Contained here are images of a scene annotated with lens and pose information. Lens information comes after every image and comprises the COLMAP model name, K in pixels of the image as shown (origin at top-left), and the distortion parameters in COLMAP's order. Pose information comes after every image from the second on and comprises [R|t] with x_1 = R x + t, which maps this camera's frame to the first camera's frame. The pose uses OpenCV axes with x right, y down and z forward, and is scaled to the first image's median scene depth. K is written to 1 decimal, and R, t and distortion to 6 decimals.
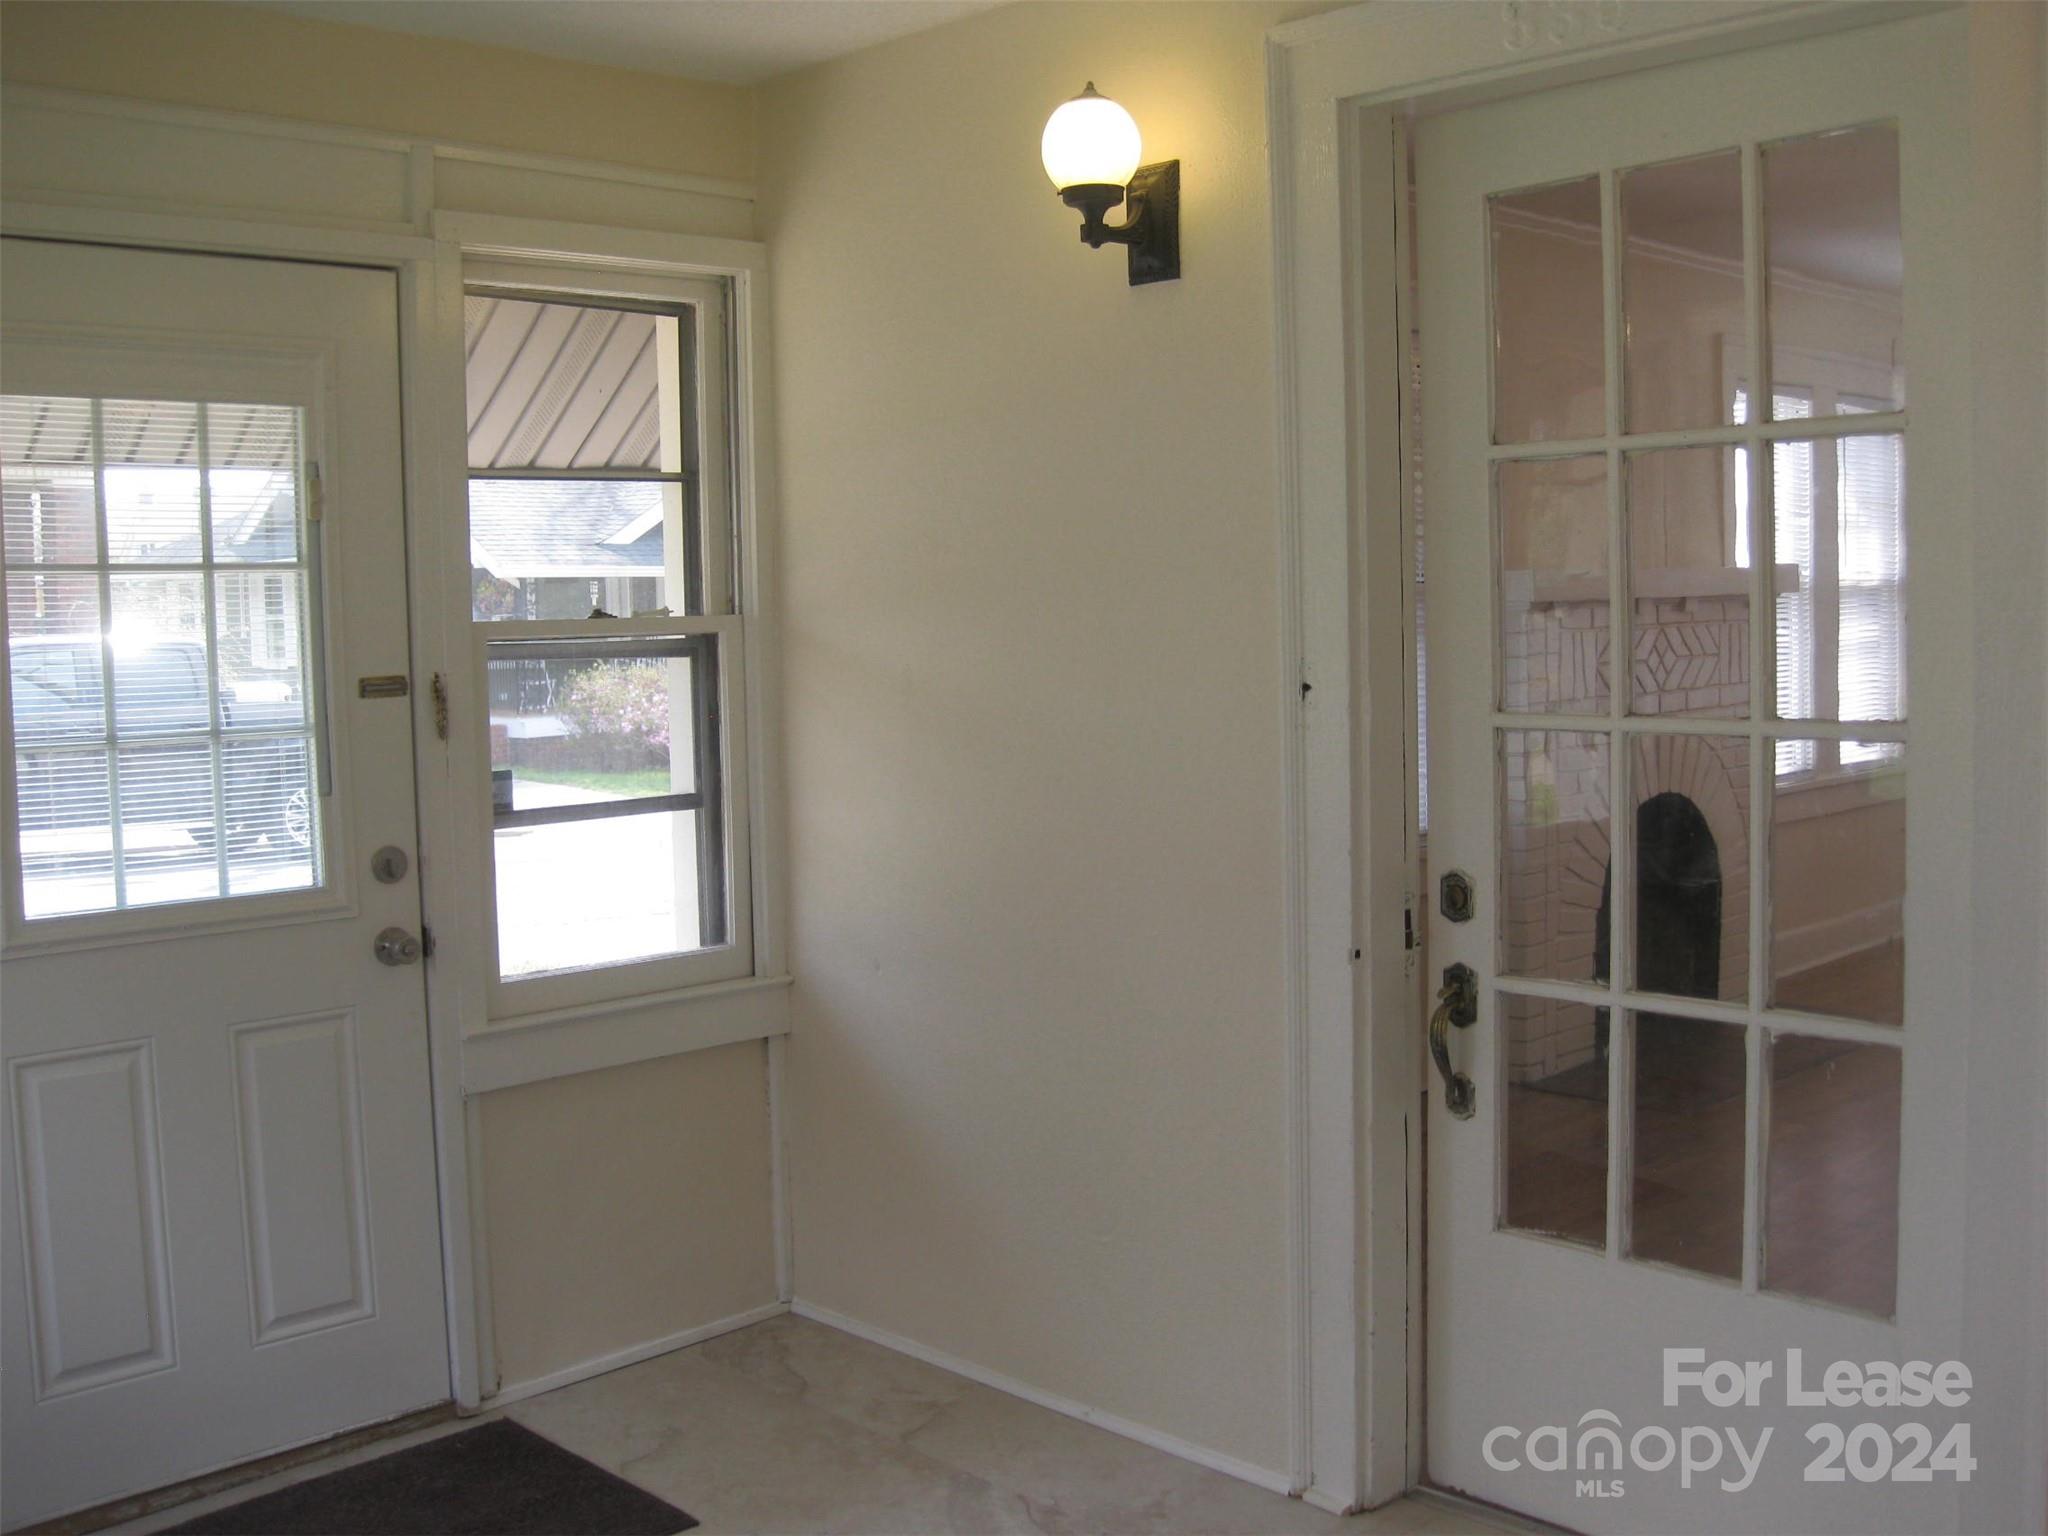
lens RADIAL K [[2124.3, 0, 1076.8], [0, 2124.3, 766.6], [0, 0, 1]] dist [-0.184311, 0.157253]
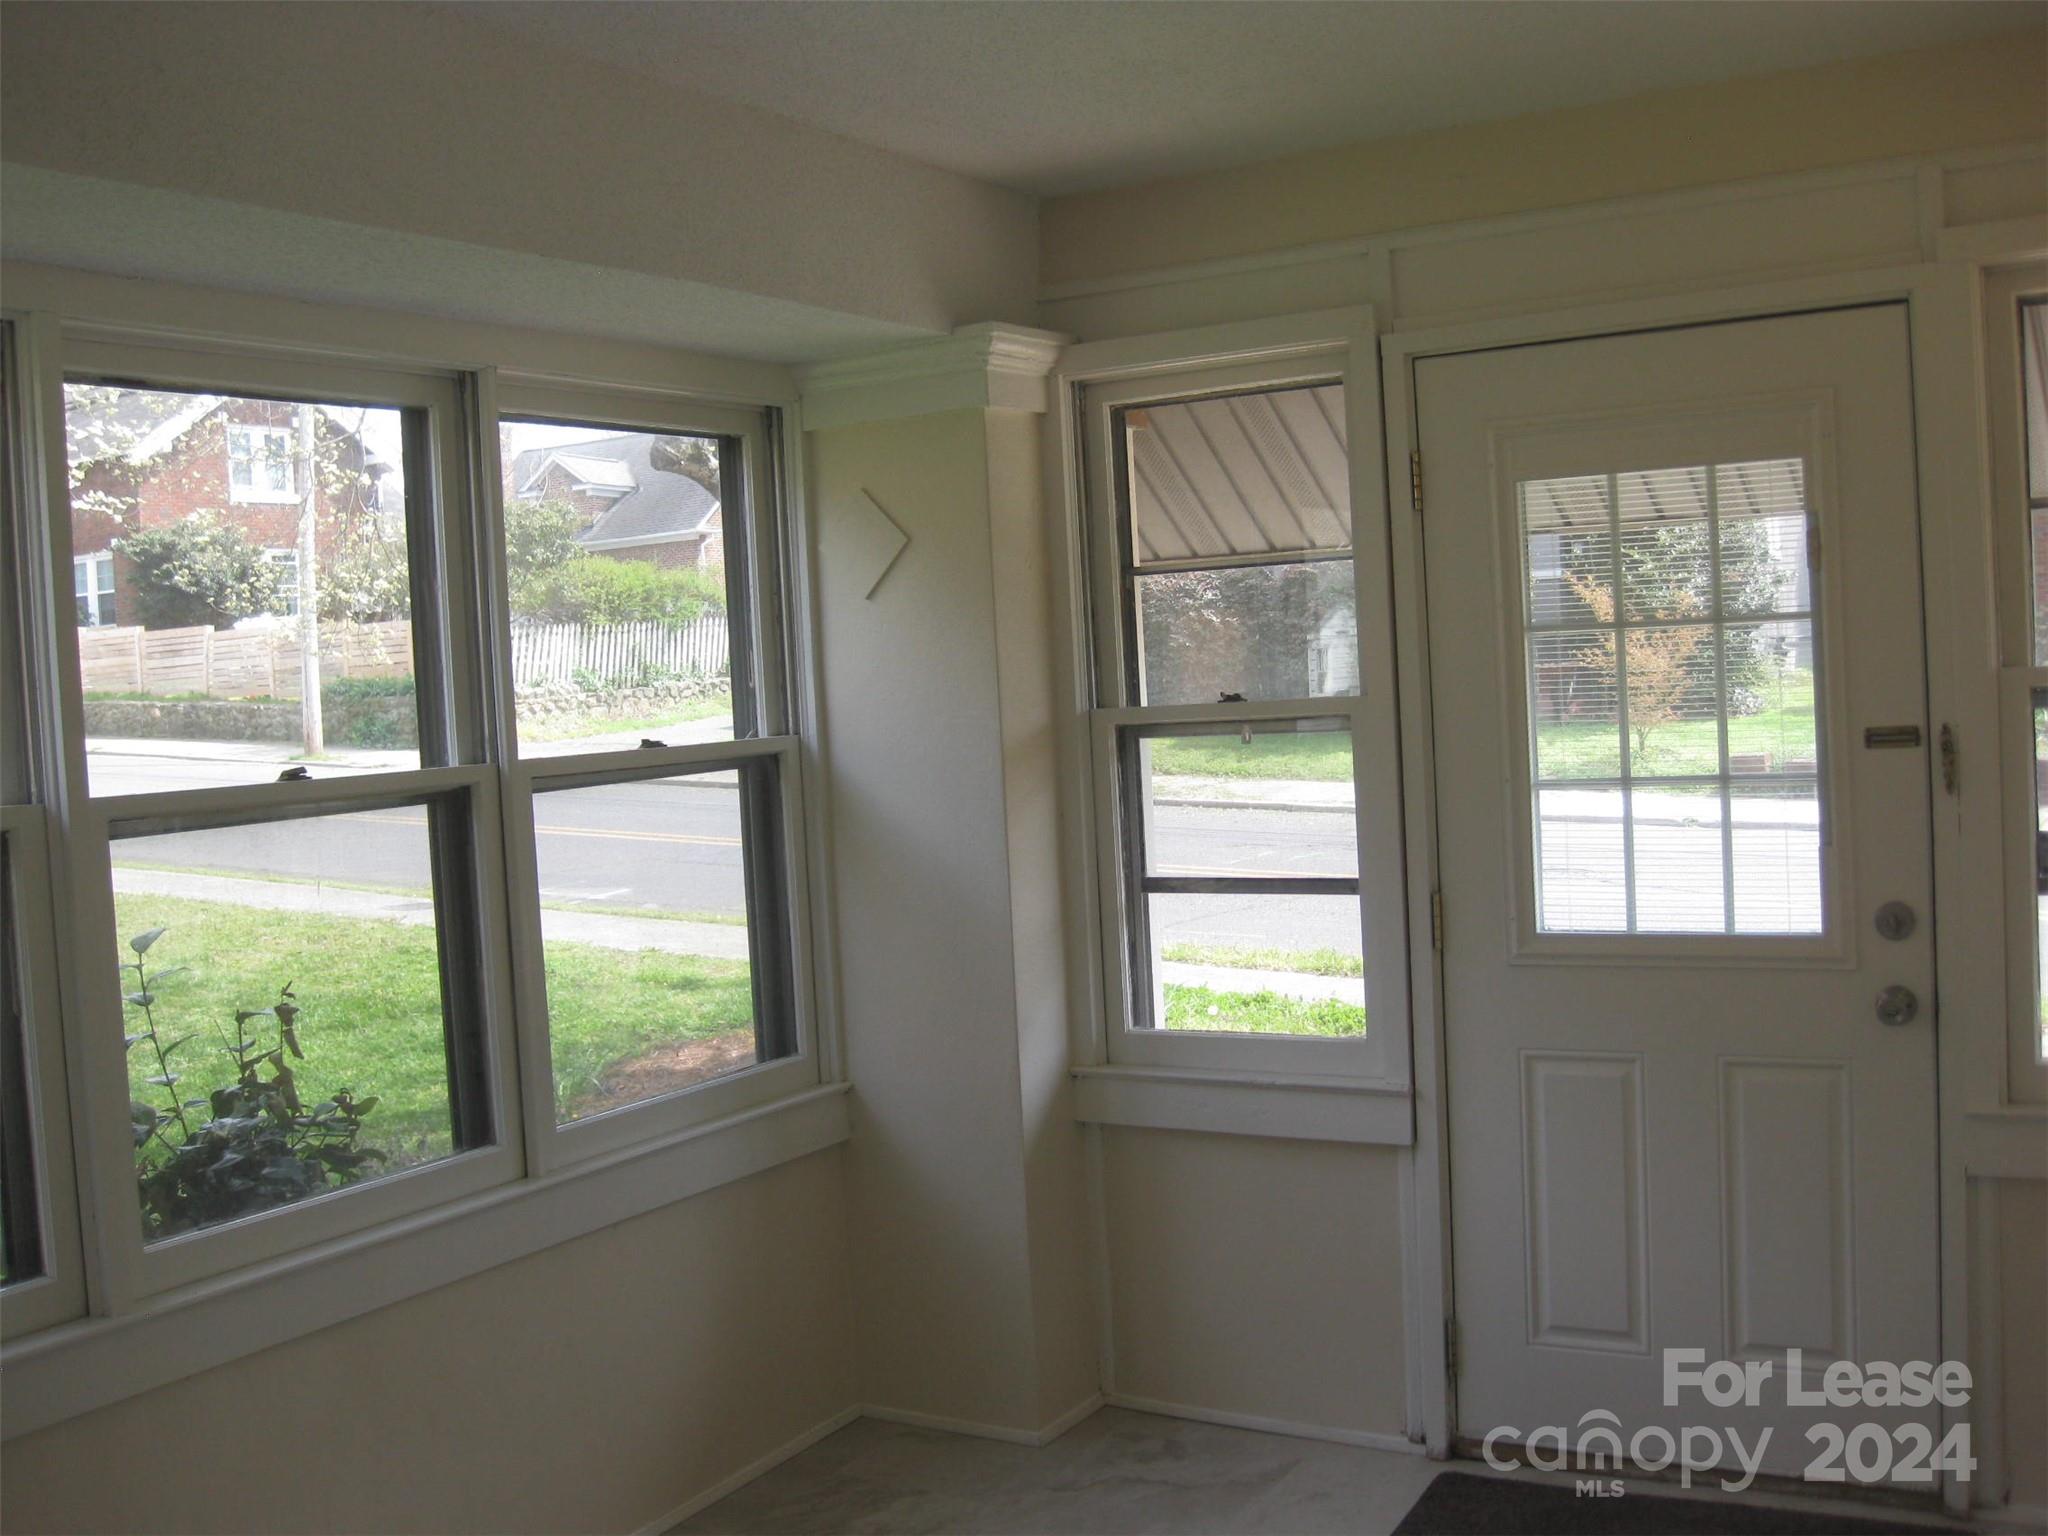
lens RADIAL K [[2124.3, 0, 1076.8], [0, 2124.3, 766.6], [0, 0, 1]] dist [-0.184311, 0.157253]
pose [[0.274915, 0.048243, -0.960257, 0.494797], [-0.027886, 0.998720, 0.042192, -0.055342], [0.961064, 0.015178, 0.275908, 0.376257]]
